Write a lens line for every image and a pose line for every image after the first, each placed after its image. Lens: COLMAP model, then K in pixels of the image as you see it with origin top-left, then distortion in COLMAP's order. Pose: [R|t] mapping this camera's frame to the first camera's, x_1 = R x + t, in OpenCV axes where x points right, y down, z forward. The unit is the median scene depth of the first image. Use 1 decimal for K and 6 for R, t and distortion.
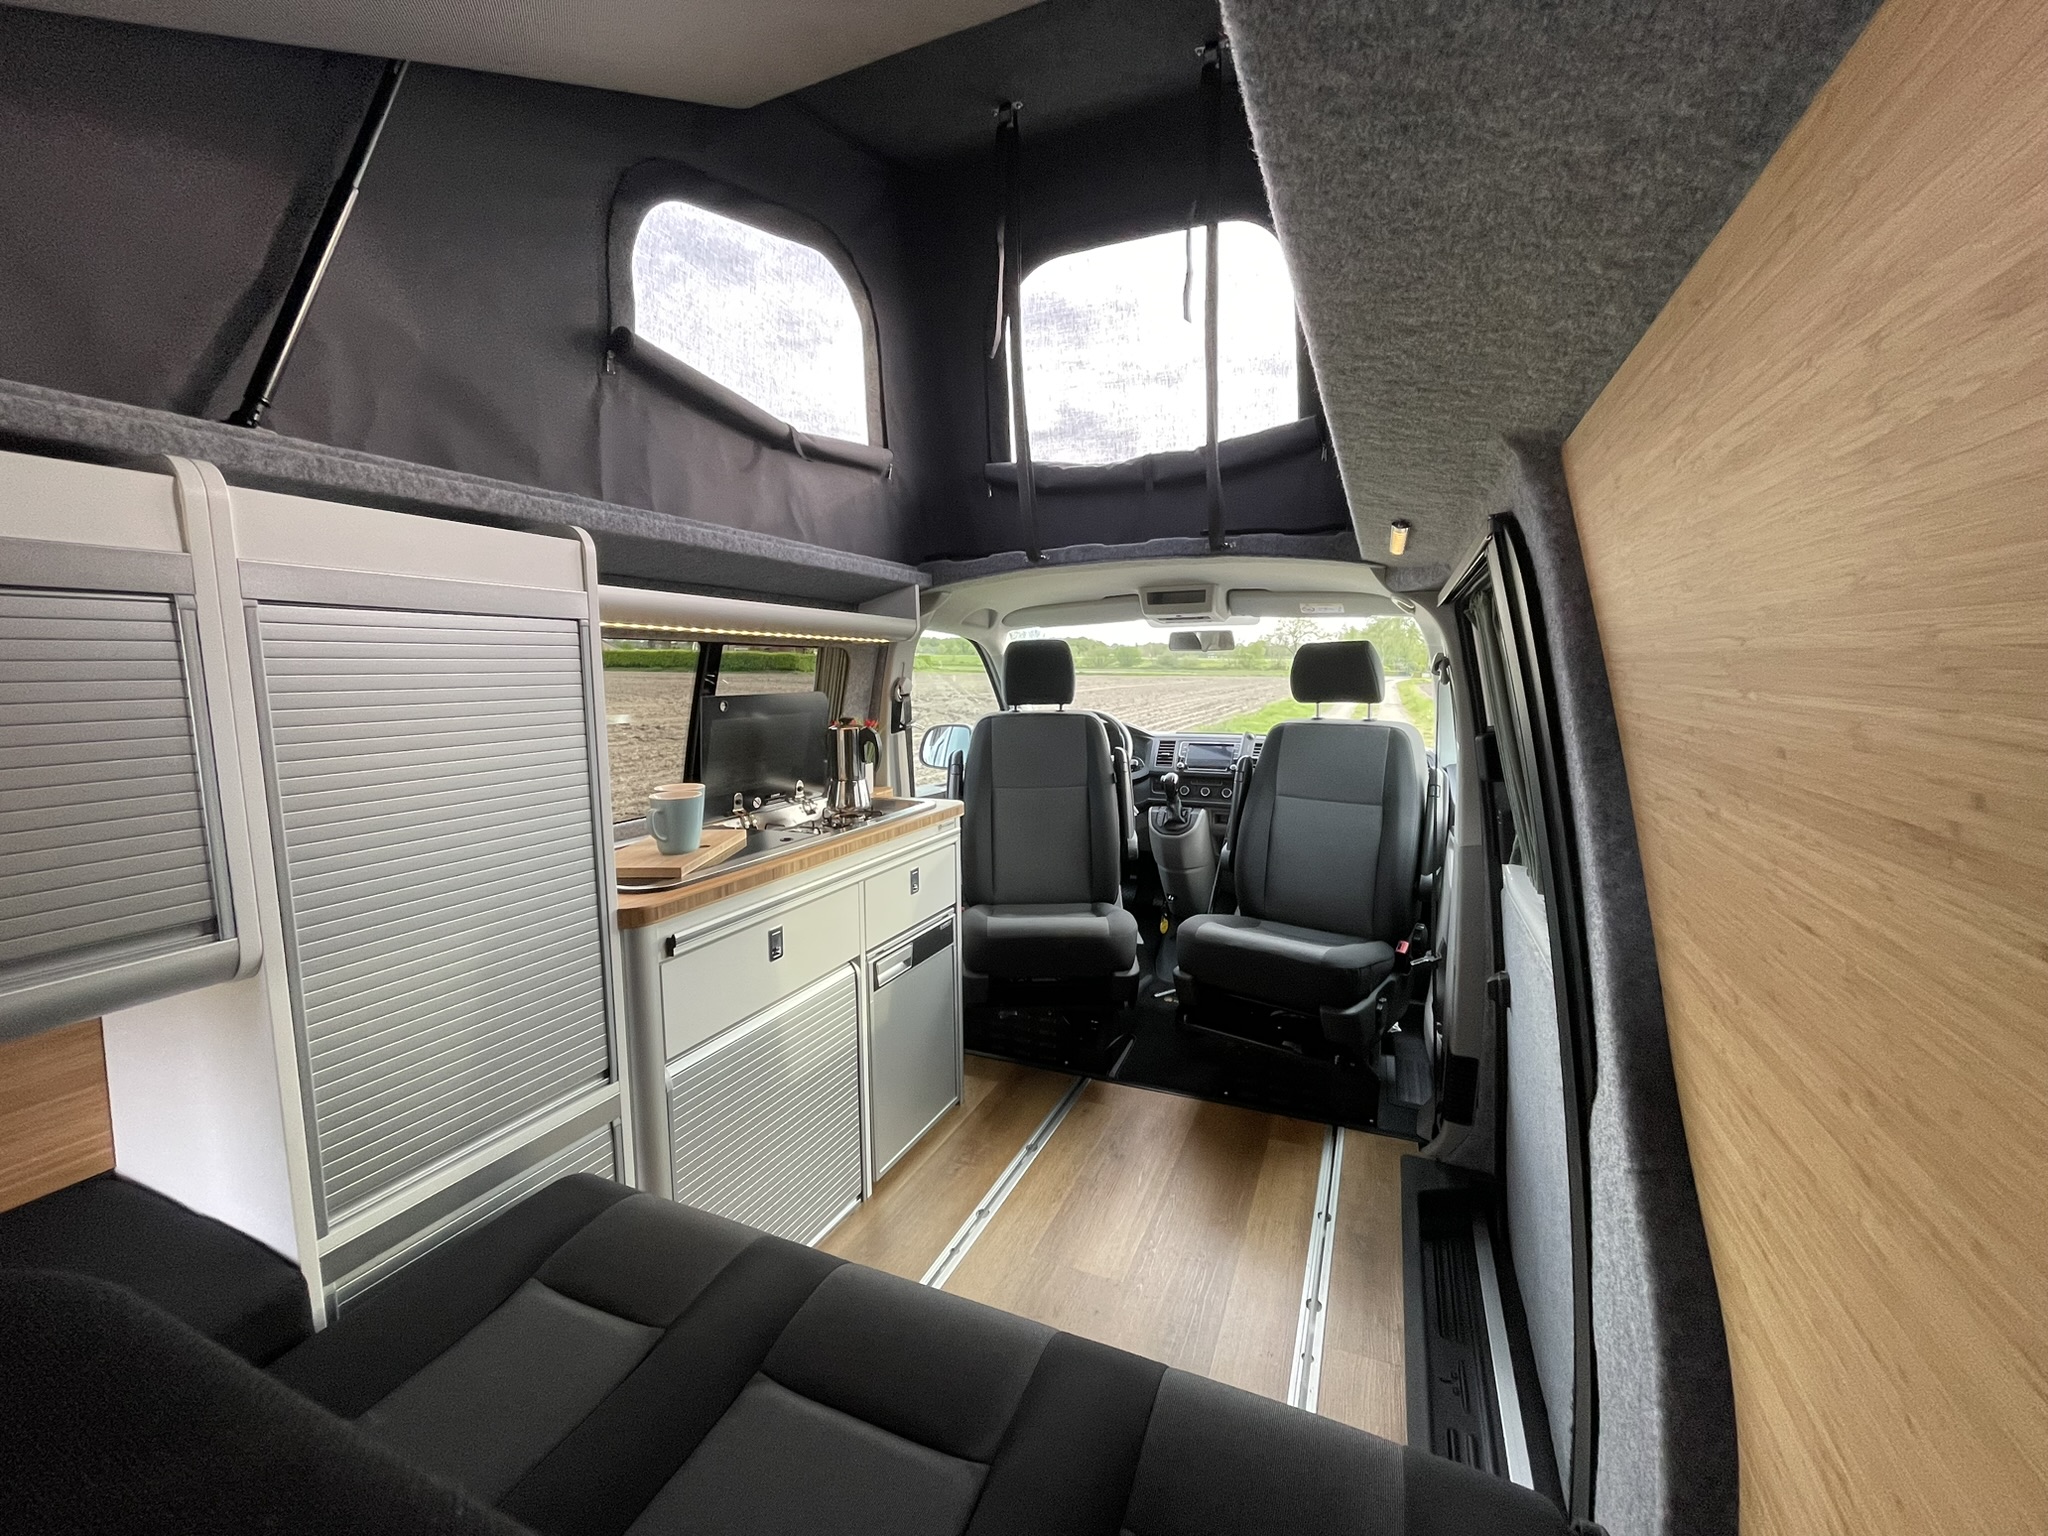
lens RADIAL K [[826.3, 0, 1024.0], [0, 826.3, 768.0], [0, 0, 1]] dist [0.000490, -0.000020]
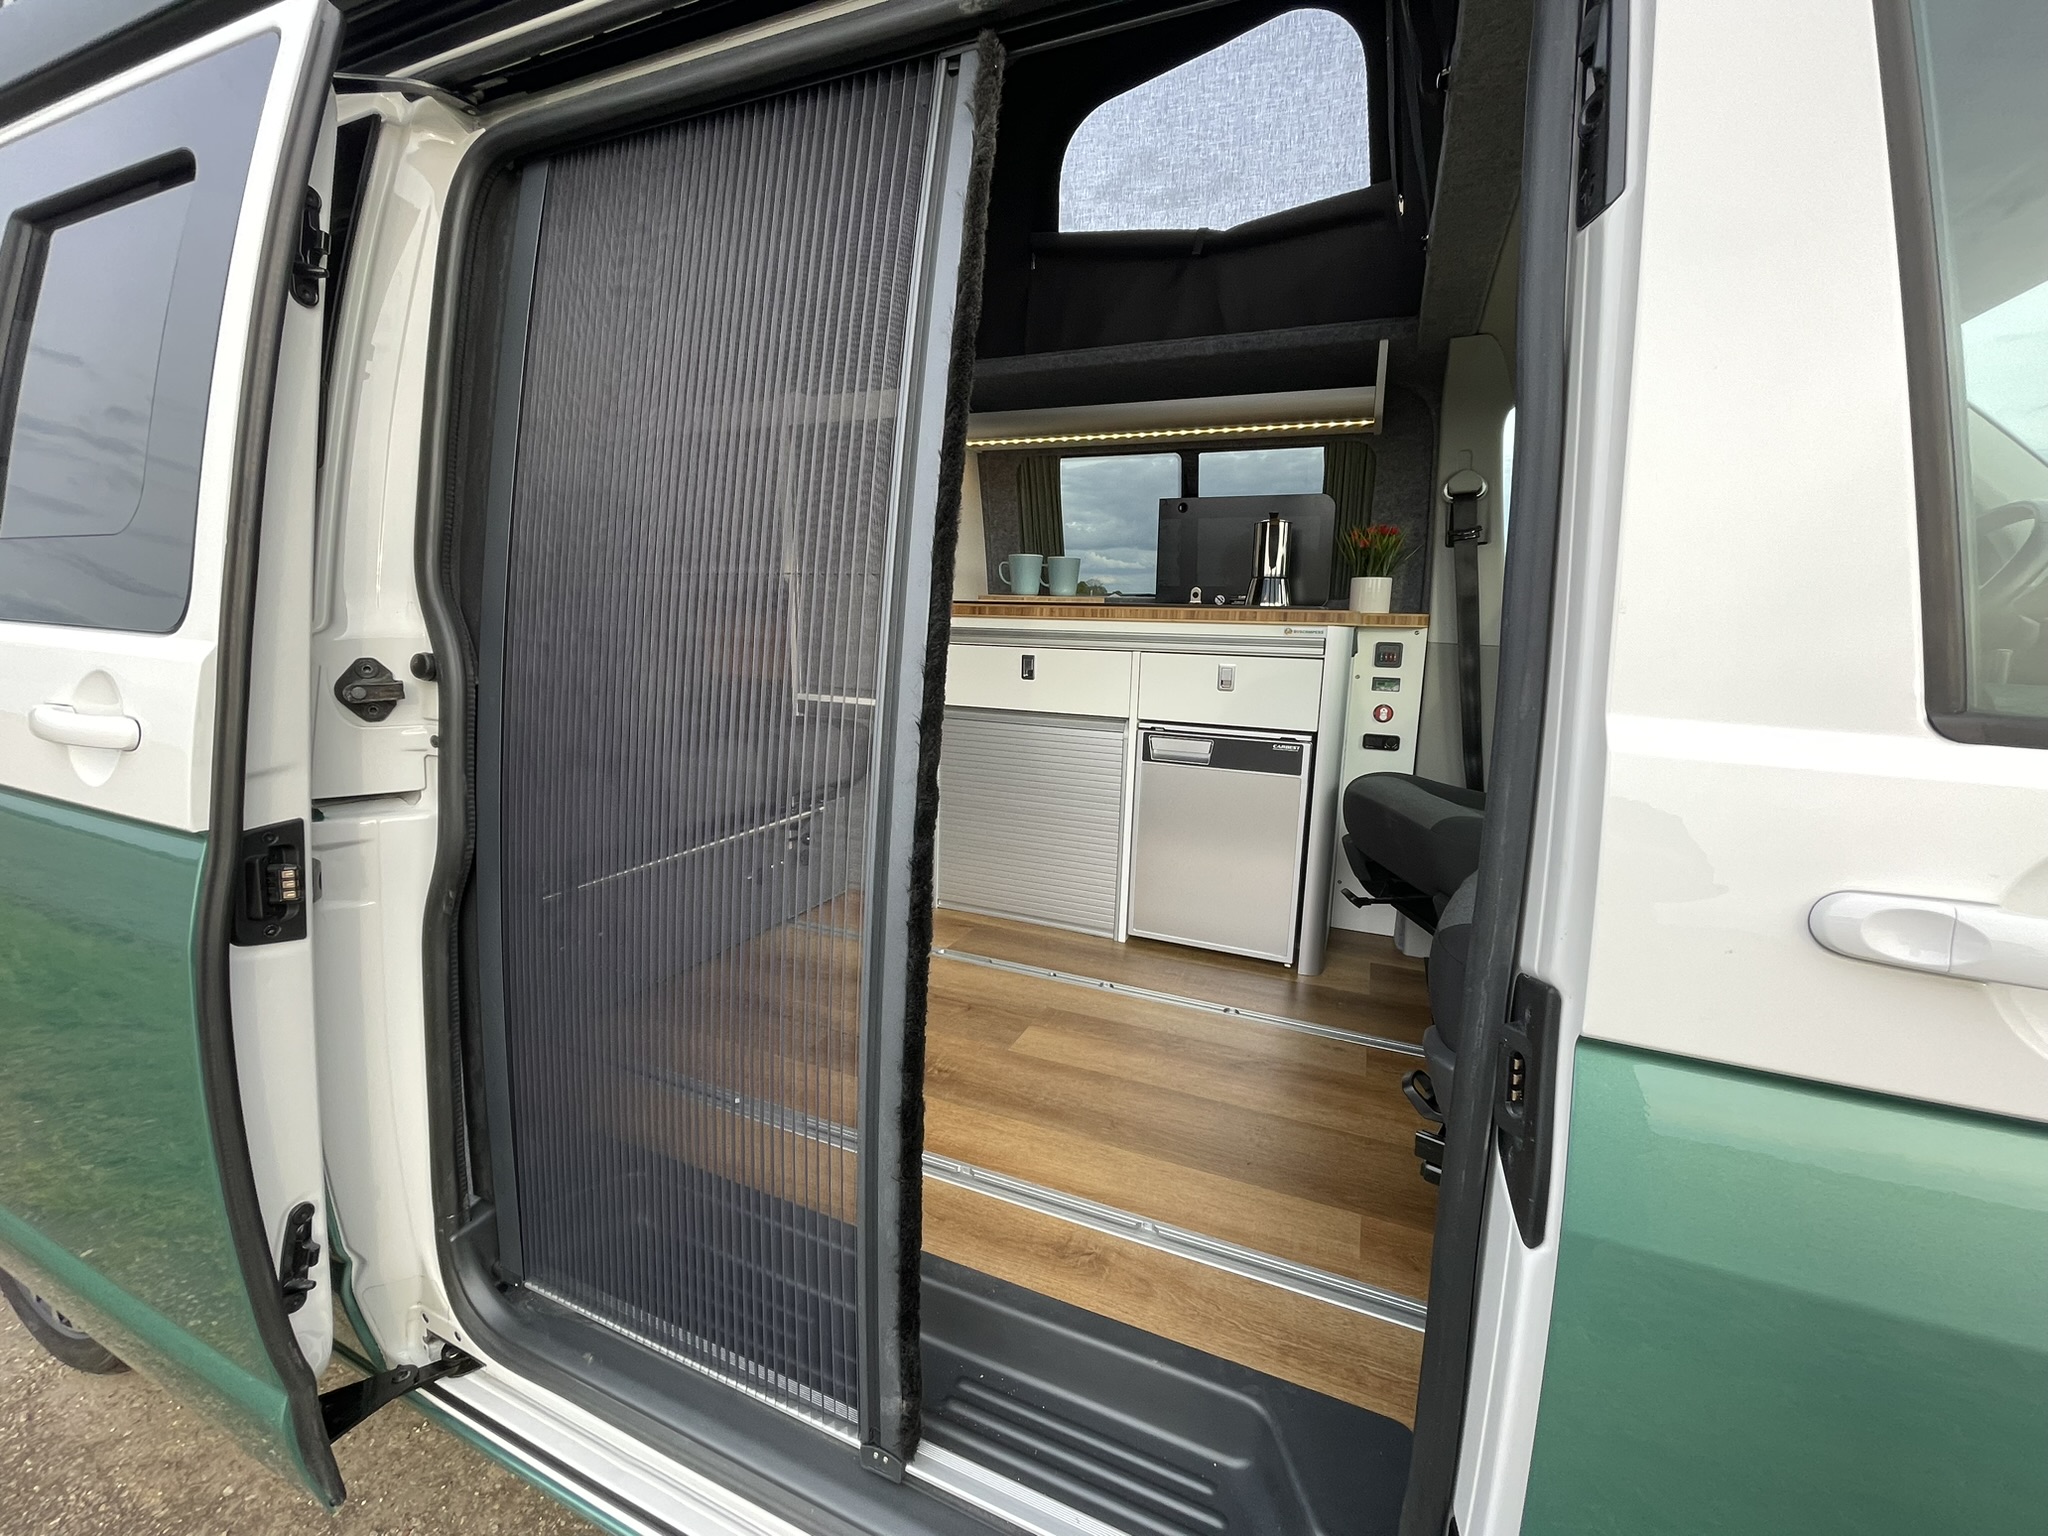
lens RADIAL K [[832.4, 0, 1028.4], [0, 832.4, 764.9], [0, 0, 1]] dist [-0.001674, -0.000177]
pose [[0.016419, 0.191457, -0.981364, 0.763872], [-0.150892, 0.970730, 0.186857, 0.083539], [0.988414, 0.145012, 0.044827, 0.693246]]
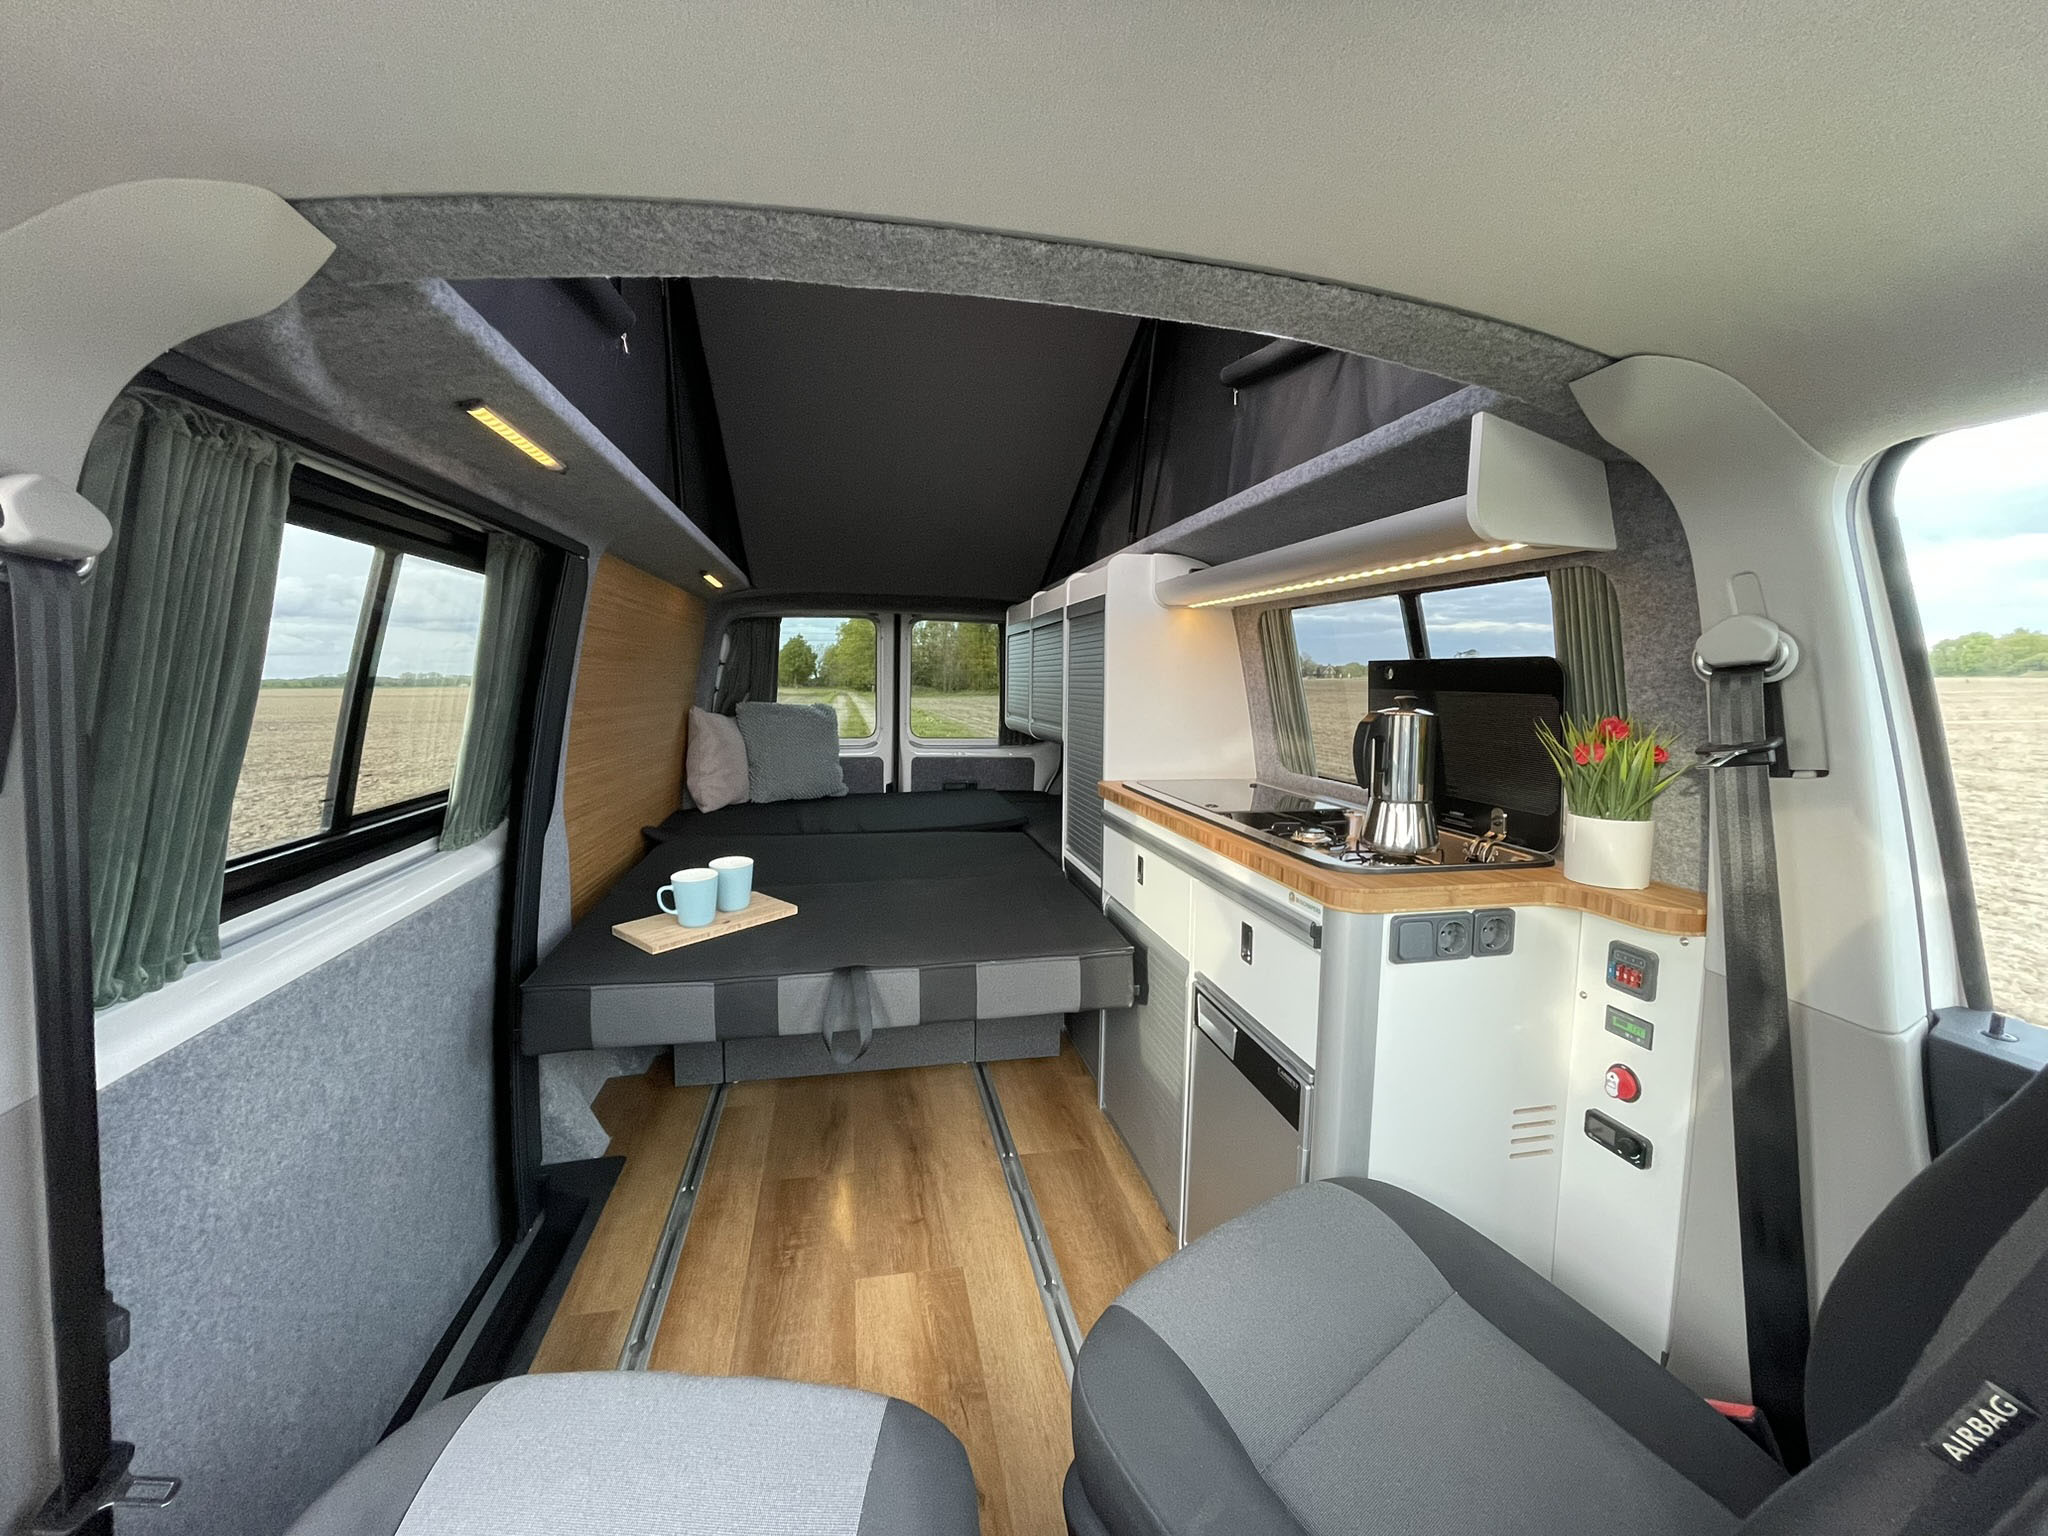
lens RADIAL K [[825.7, 0, 1024.0], [0, 825.7, 768.0], [0, 0, 1]] dist [-0.001767, -0.000073]
pose [[-0.810206, 0.064020, -0.582638, 0.354037], [-0.077918, 0.973432, 0.215311, -0.115633], [0.580943, 0.219844, -0.783692, 1.280289]]
